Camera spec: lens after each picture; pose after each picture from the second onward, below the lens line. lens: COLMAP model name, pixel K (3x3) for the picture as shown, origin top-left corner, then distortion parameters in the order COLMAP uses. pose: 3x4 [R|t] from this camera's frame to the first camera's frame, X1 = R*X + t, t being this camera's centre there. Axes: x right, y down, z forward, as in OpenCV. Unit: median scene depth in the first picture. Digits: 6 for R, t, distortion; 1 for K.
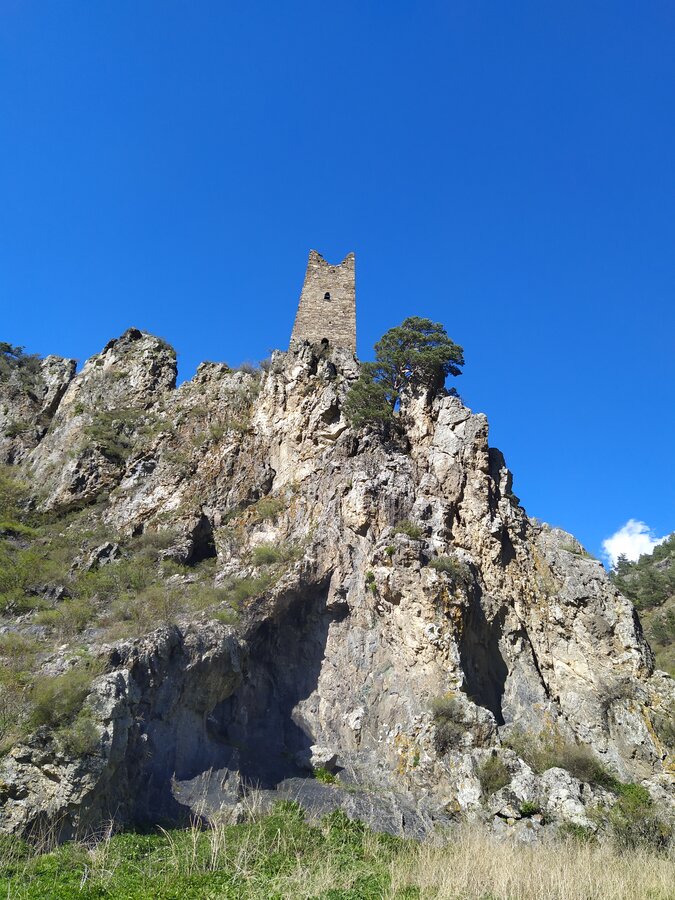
lens RADIAL K [[696.8, 0, 353.3], [0, 696.8, 426.8], [0, 0, 1]] dist [0.065134, -0.060143]
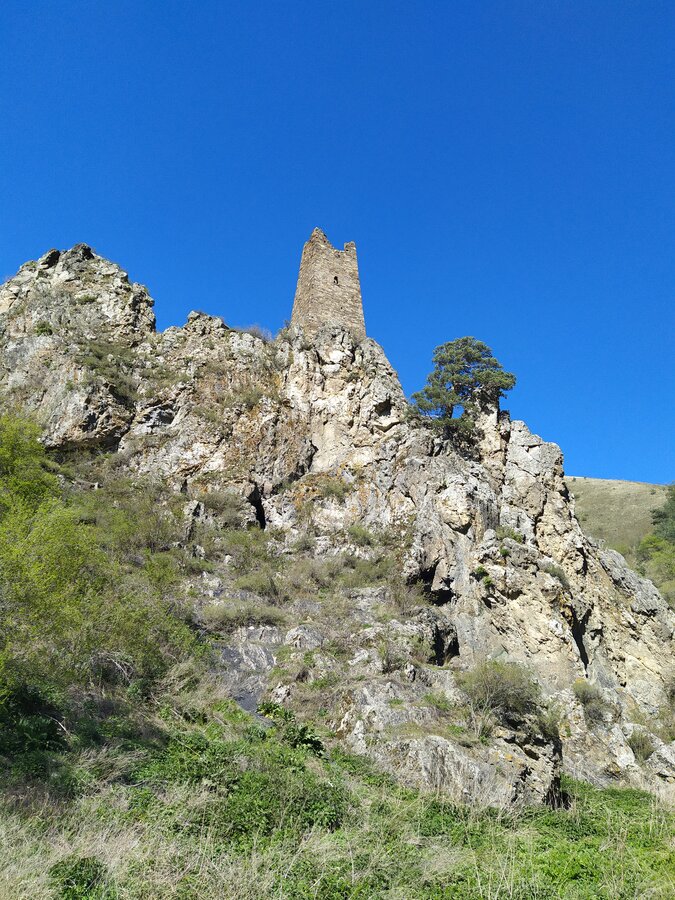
lens RADIAL K [[696.8, 0, 316.1], [0, 696.8, 420.6], [0, 0, 1]] dist [0.065134, -0.060143]
pose [[0.901772, 0.178091, 0.393817, -0.544765], [-0.203375, 0.978829, 0.023050, -0.001325], [-0.381375, -0.100879, 0.918900, 0.047861]]
